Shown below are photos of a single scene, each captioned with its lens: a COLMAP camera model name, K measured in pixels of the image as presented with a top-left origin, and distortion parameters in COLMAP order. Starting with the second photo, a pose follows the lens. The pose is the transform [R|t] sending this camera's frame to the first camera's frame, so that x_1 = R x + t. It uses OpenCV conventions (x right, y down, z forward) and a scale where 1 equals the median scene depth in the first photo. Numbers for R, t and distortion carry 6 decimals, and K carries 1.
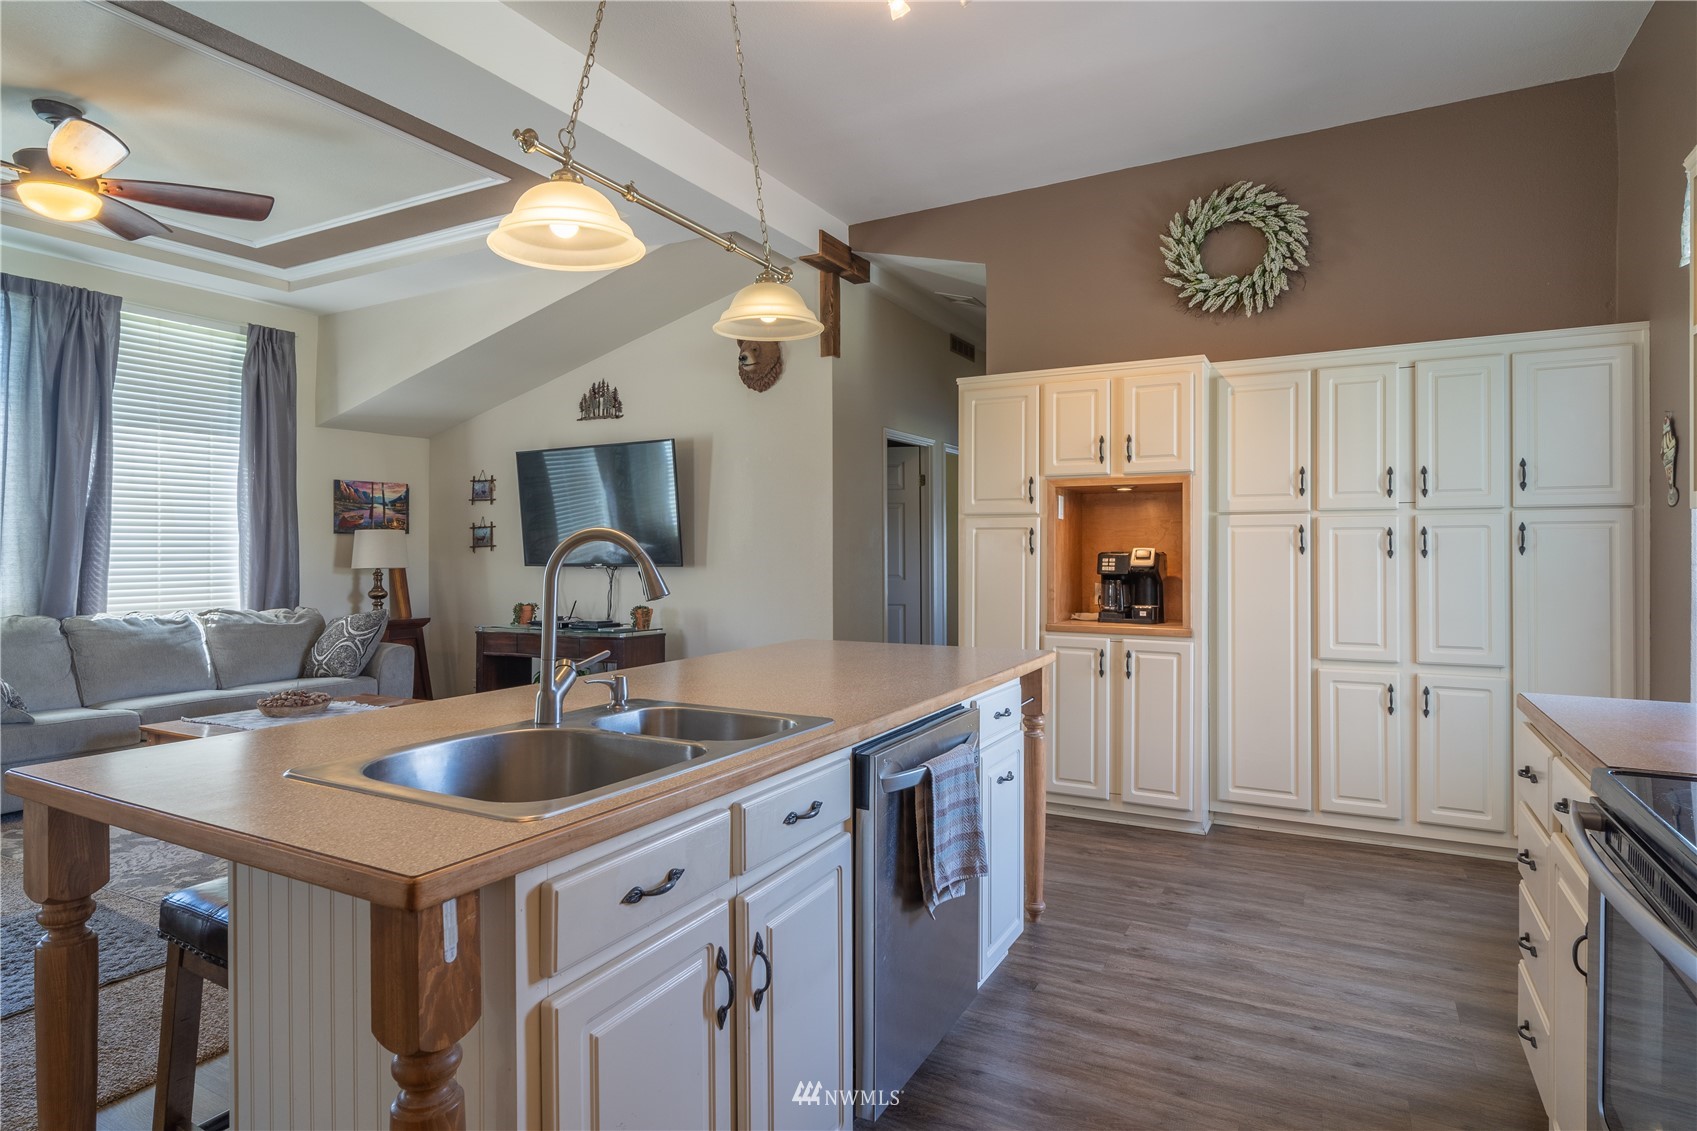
lens RADIAL K [[897.2, 0, 862.0], [0, 897.2, 545.3], [0, 0, 1]] dist [-0.002575, -0.001658]
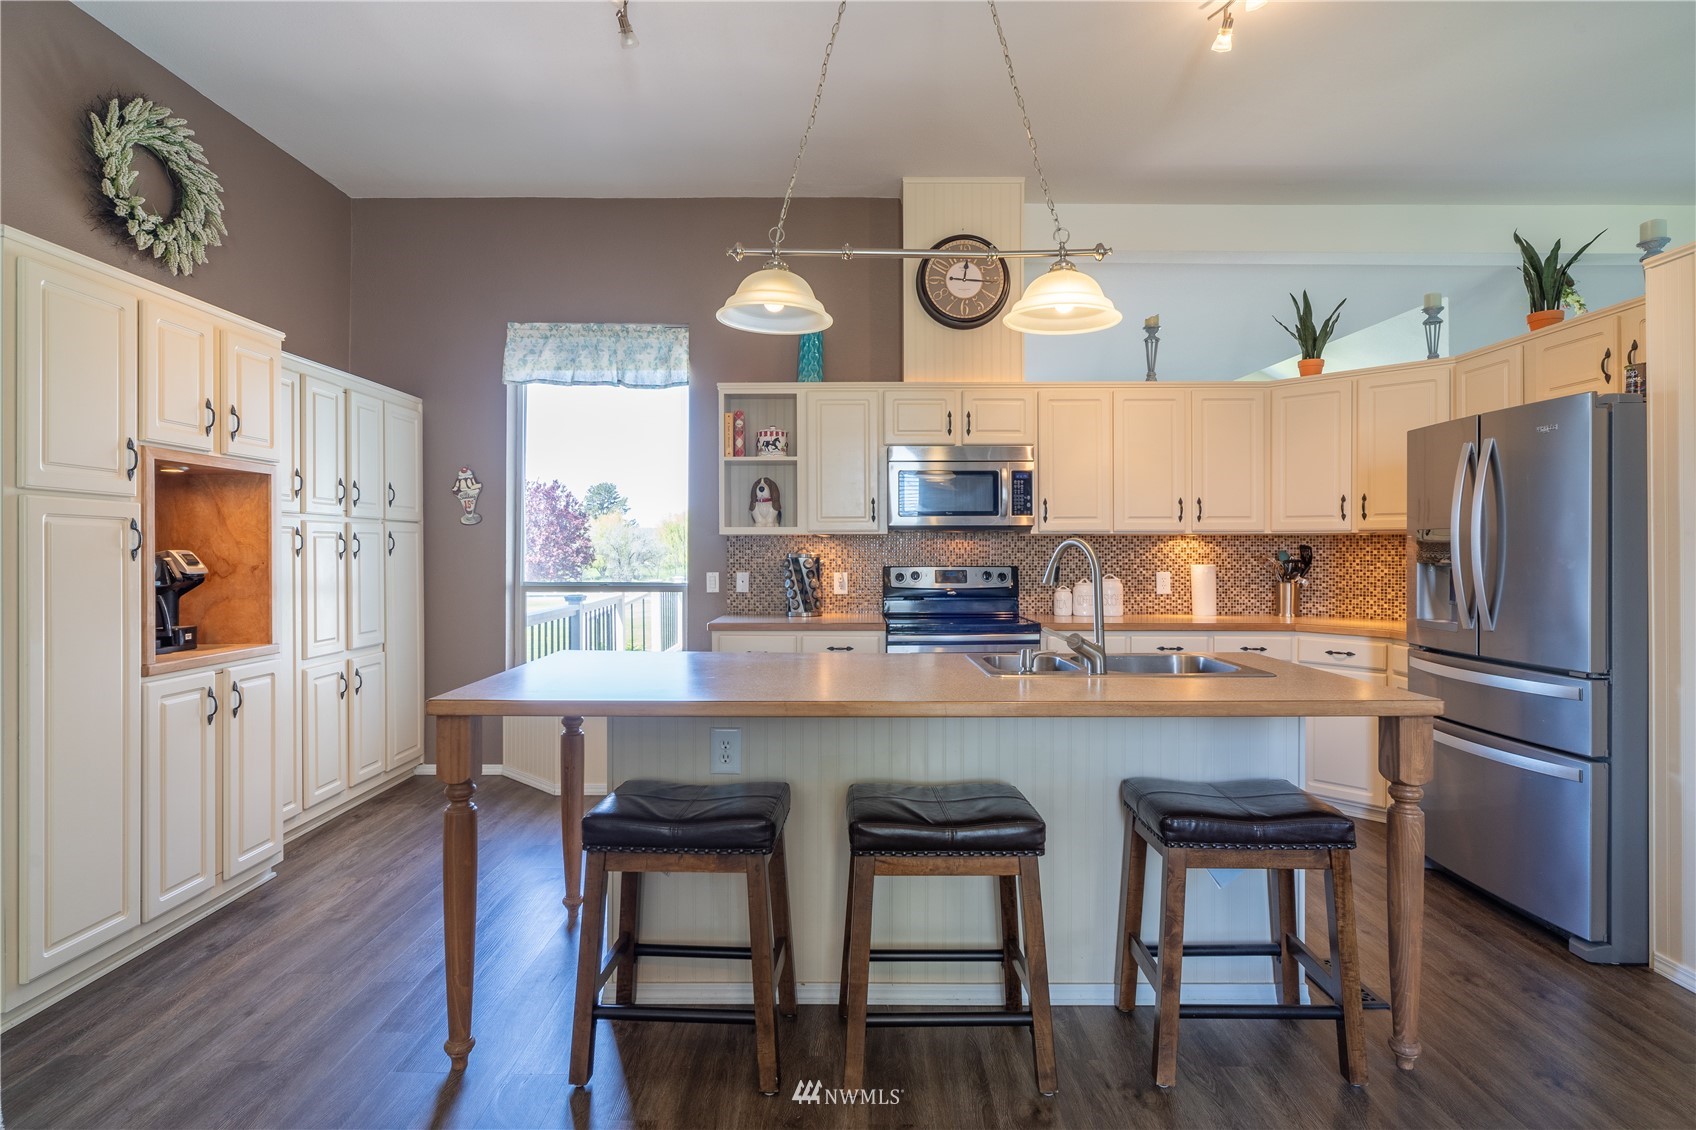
lens RADIAL K [[883.1, 0, 831.3], [0, 883.1, 545.3], [0, 0, 1]] dist [0.004815, -0.000133]
pose [[-0.451166, 0.006573, 0.892416, -0.579443], [-0.001073, 0.999968, -0.007908, 0.003817], [-0.892440, -0.004526, -0.451144, 0.816752]]
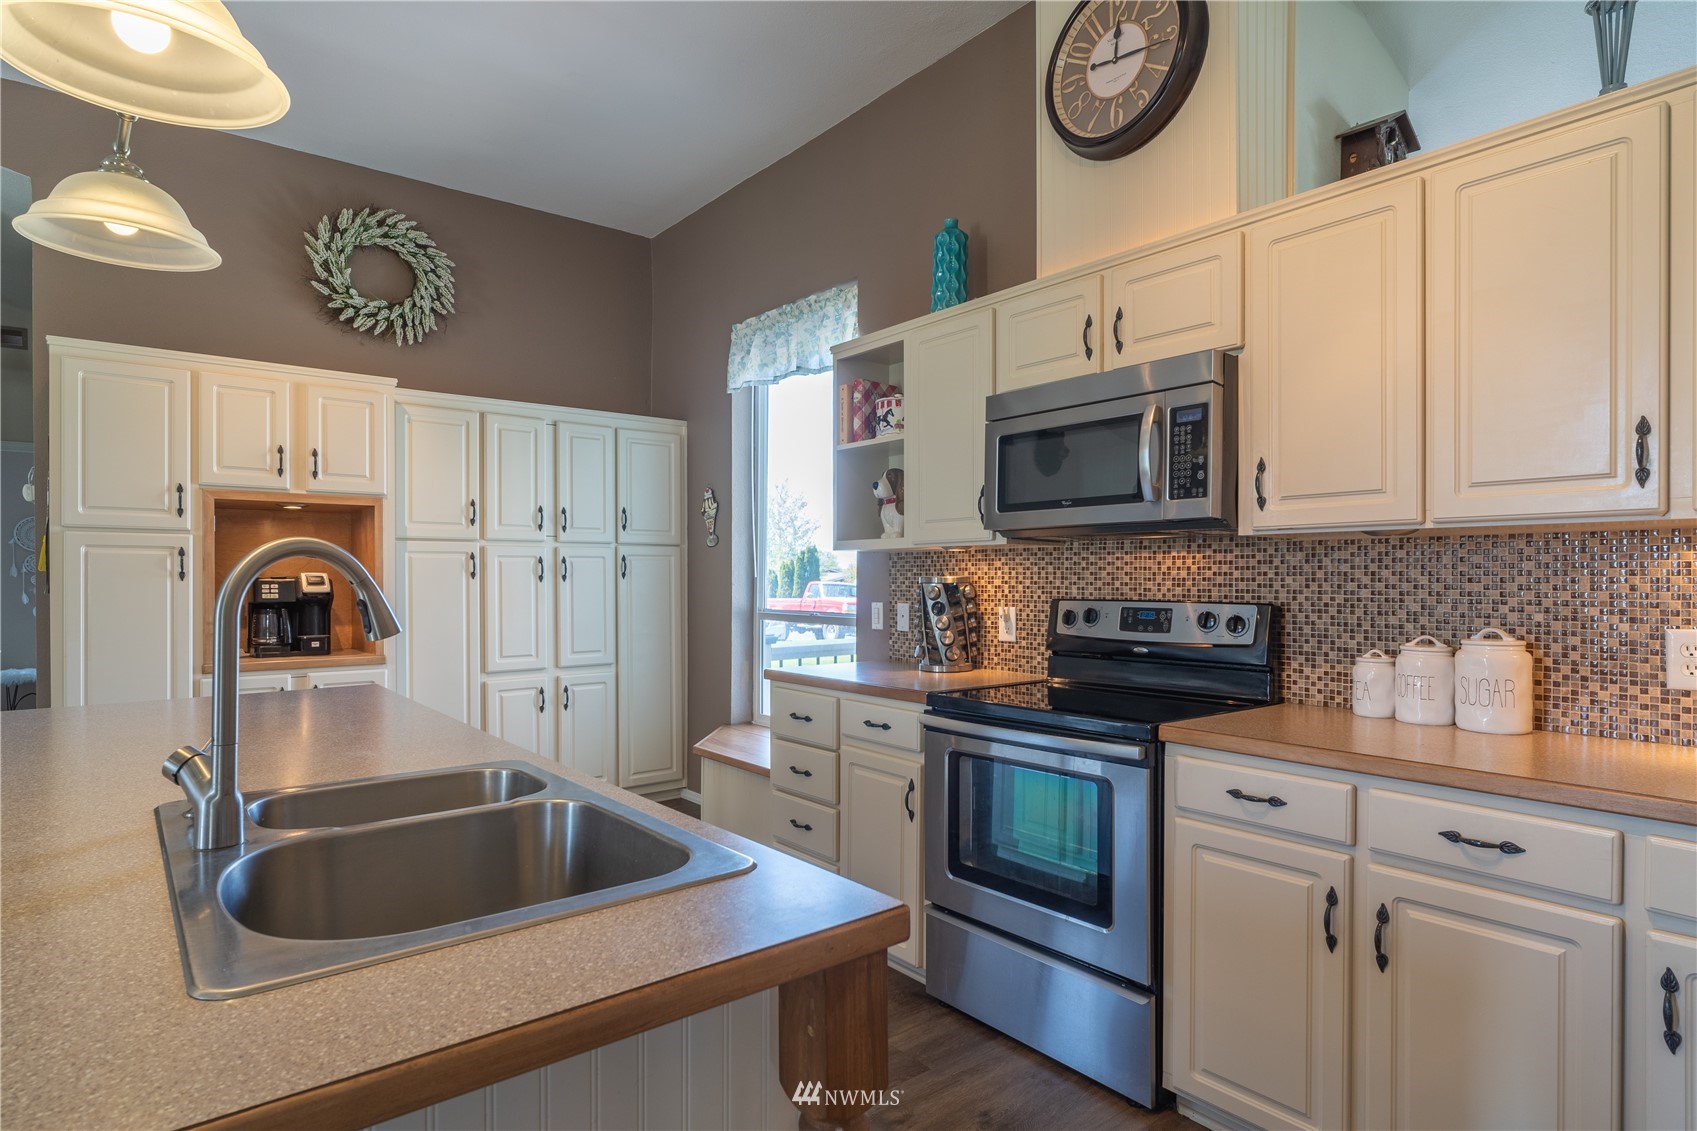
lens RADIAL K [[898.8, 0, 831.3], [0, 898.8, 582.9], [0, 0, 1]] dist [-0.001368, -0.000609]
pose [[0.396554, -0.005581, 0.917995, -0.307860], [-0.002515, 0.999971, 0.007166, 0.005059], [-0.918008, -0.005150, 0.396528, 0.143938]]
